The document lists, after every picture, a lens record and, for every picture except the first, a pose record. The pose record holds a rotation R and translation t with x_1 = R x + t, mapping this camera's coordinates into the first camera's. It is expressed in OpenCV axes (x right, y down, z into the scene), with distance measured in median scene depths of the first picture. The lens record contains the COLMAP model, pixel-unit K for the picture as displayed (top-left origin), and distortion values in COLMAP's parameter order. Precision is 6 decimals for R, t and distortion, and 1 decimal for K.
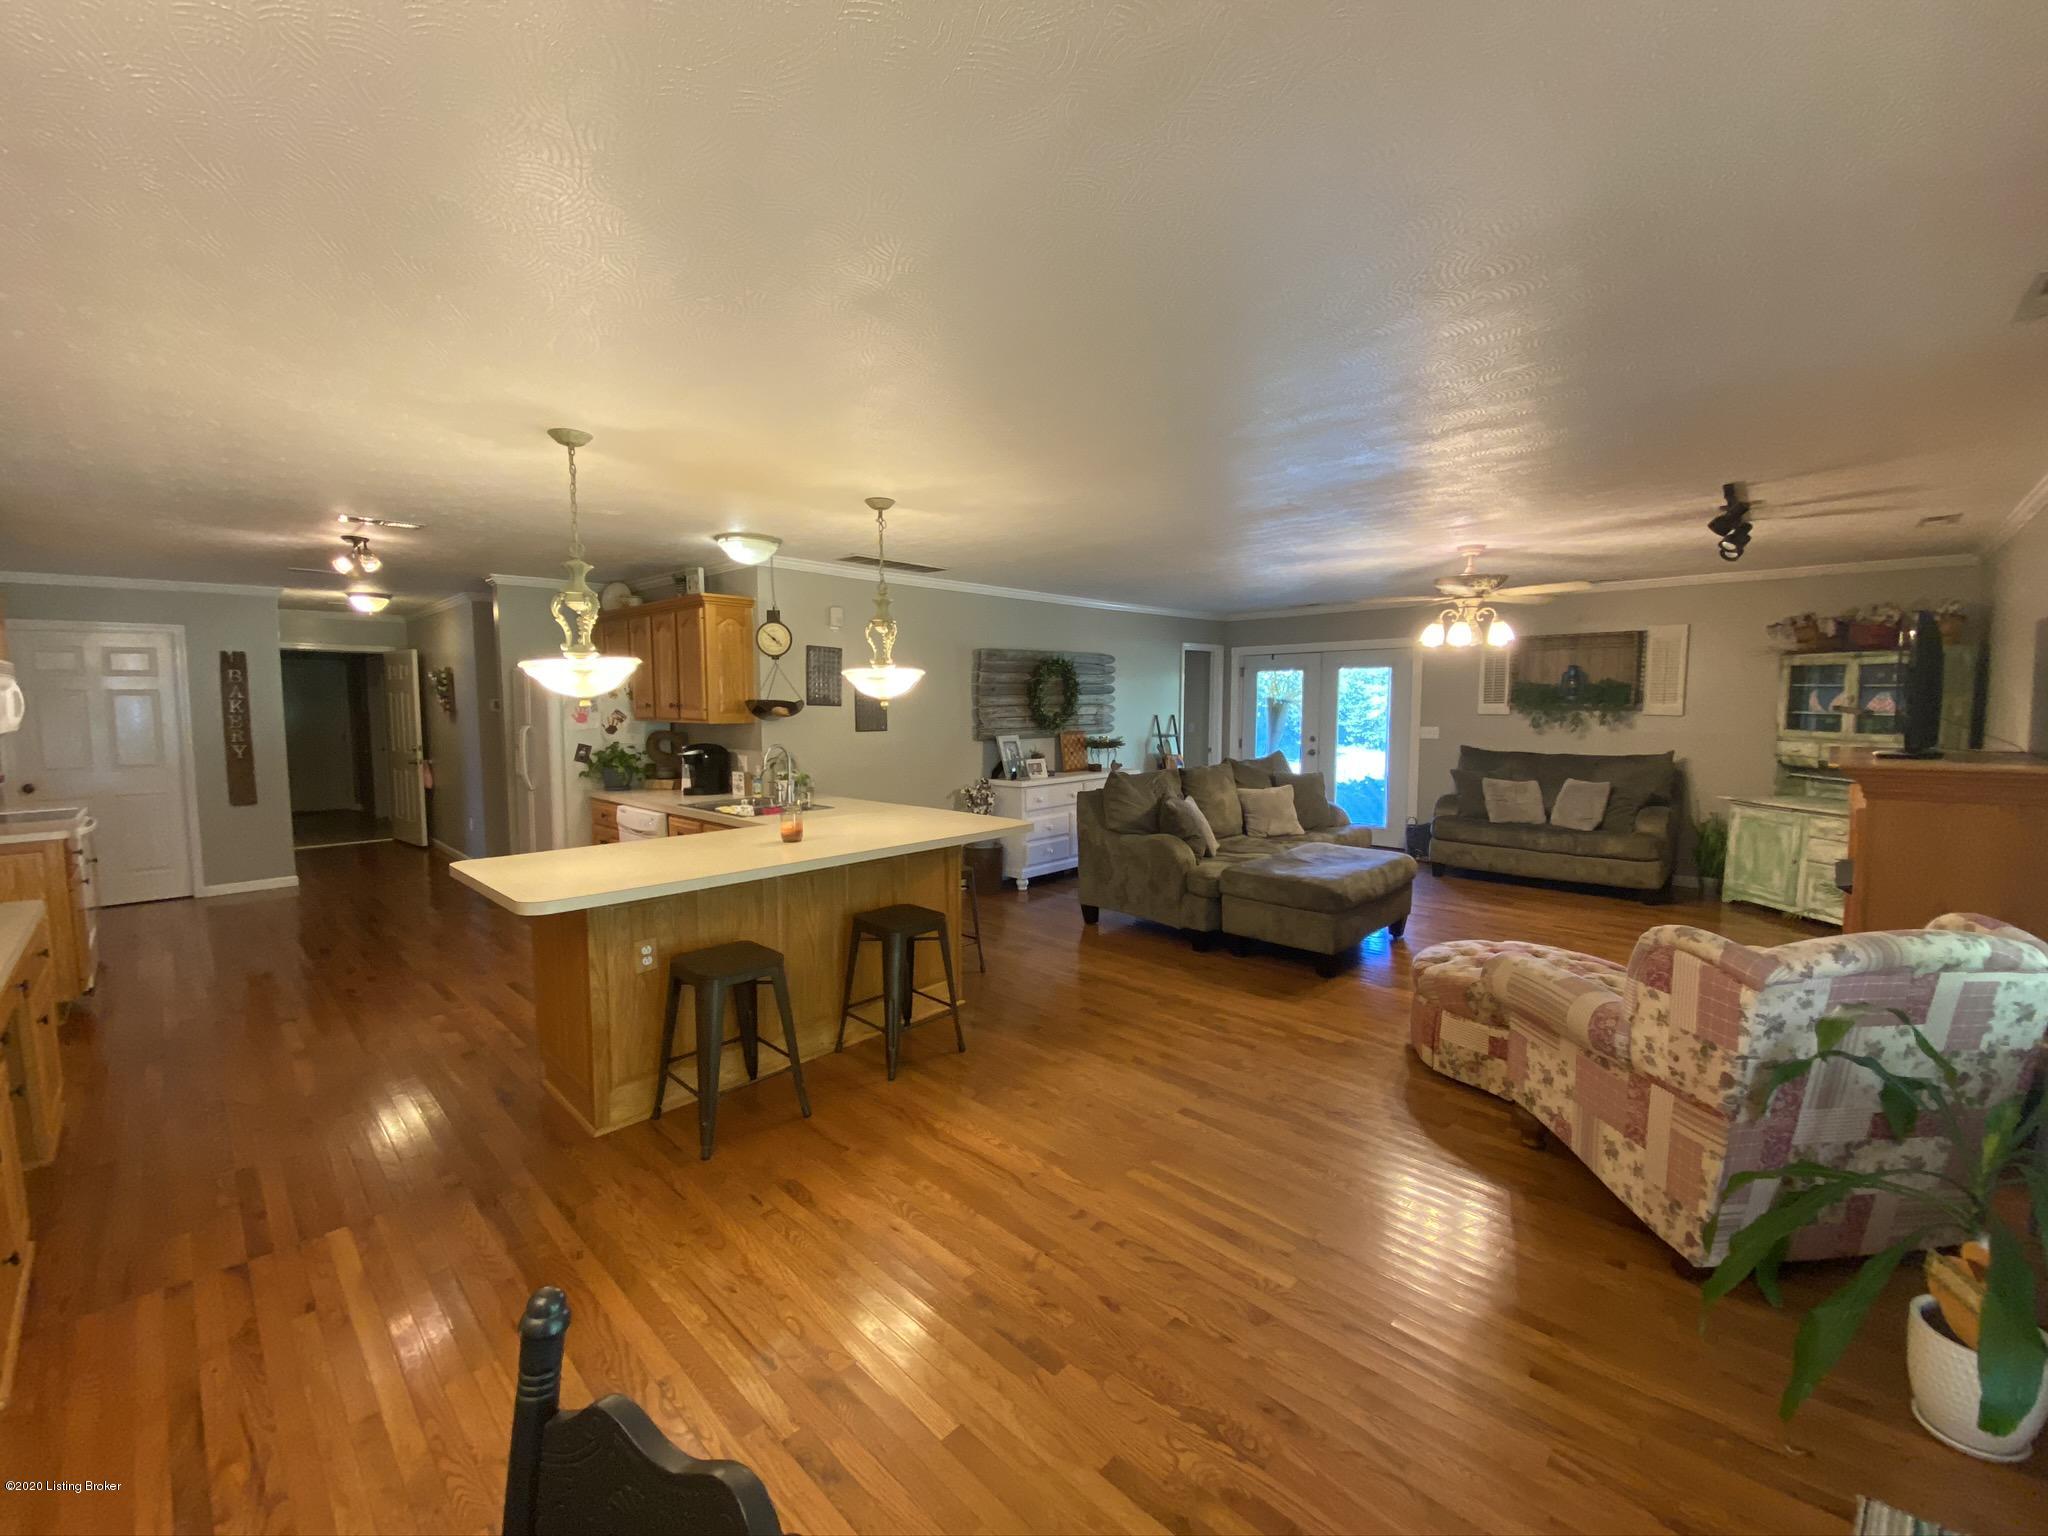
lens RADIAL K [[828.8, 0, 1001.3], [0, 828.8, 764.2], [0, 0, 1]] dist [0.030123, -0.023135]
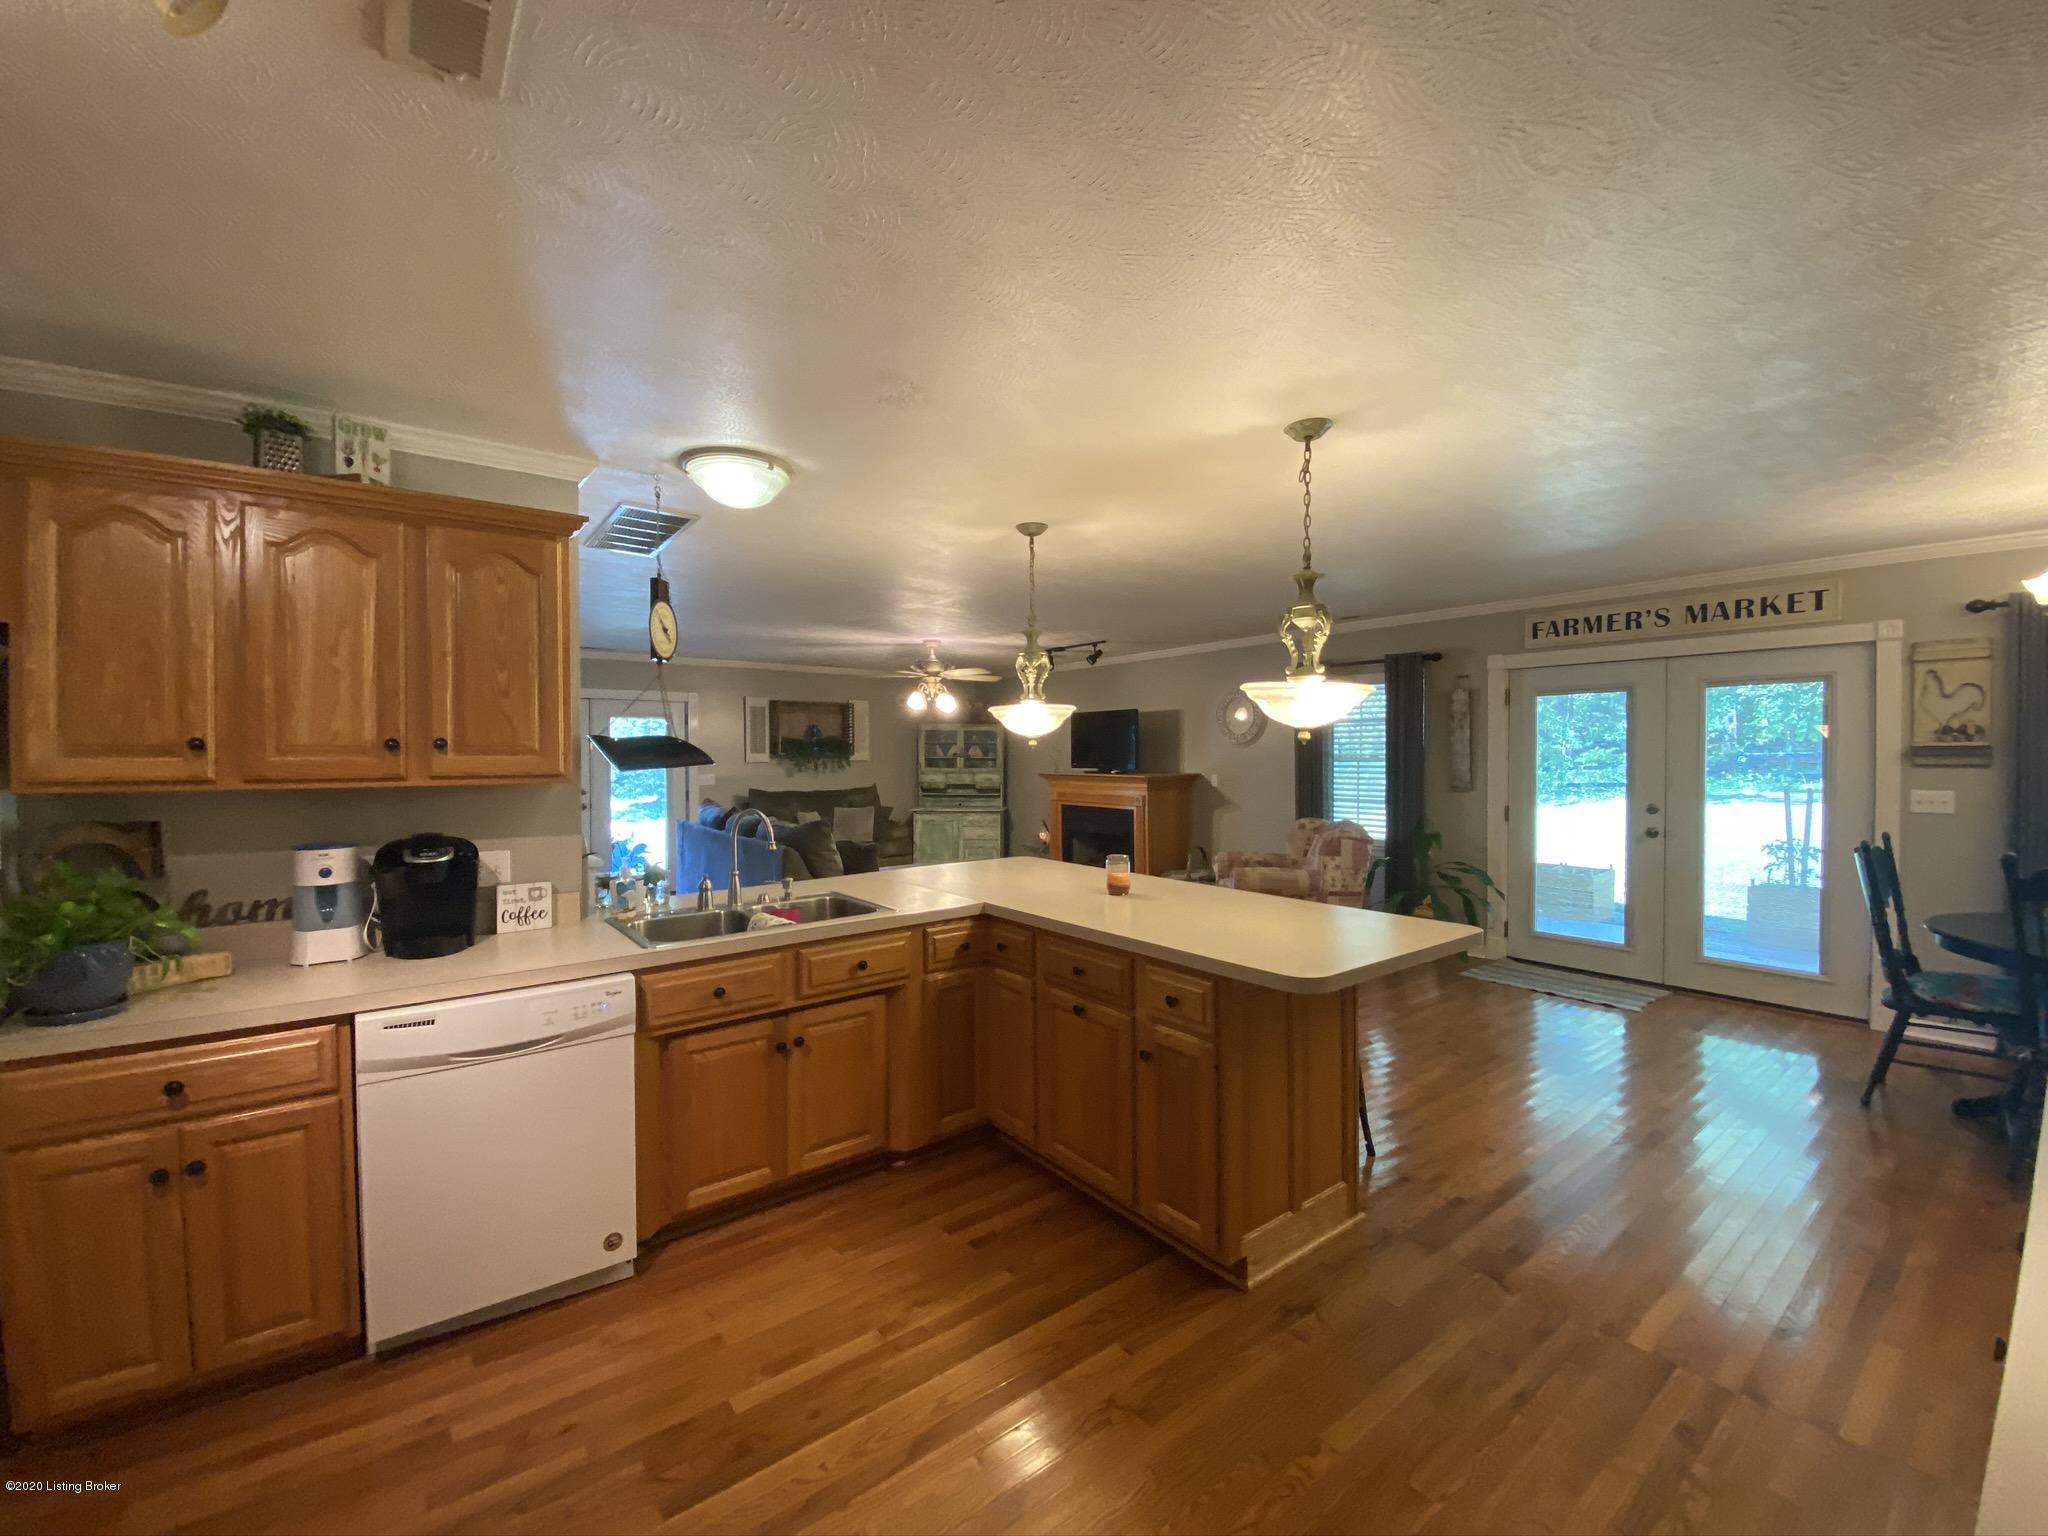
lens RADIAL K [[828.8, 0, 1001.3], [0, 828.8, 764.2], [0, 0, 1]] dist [0.030123, -0.023135]
pose [[0.154528, -0.011391, 0.987923, -0.745878], [0.081120, 0.996704, -0.001196, -0.036039], [-0.984653, 0.080325, 0.154943, 0.630787]]
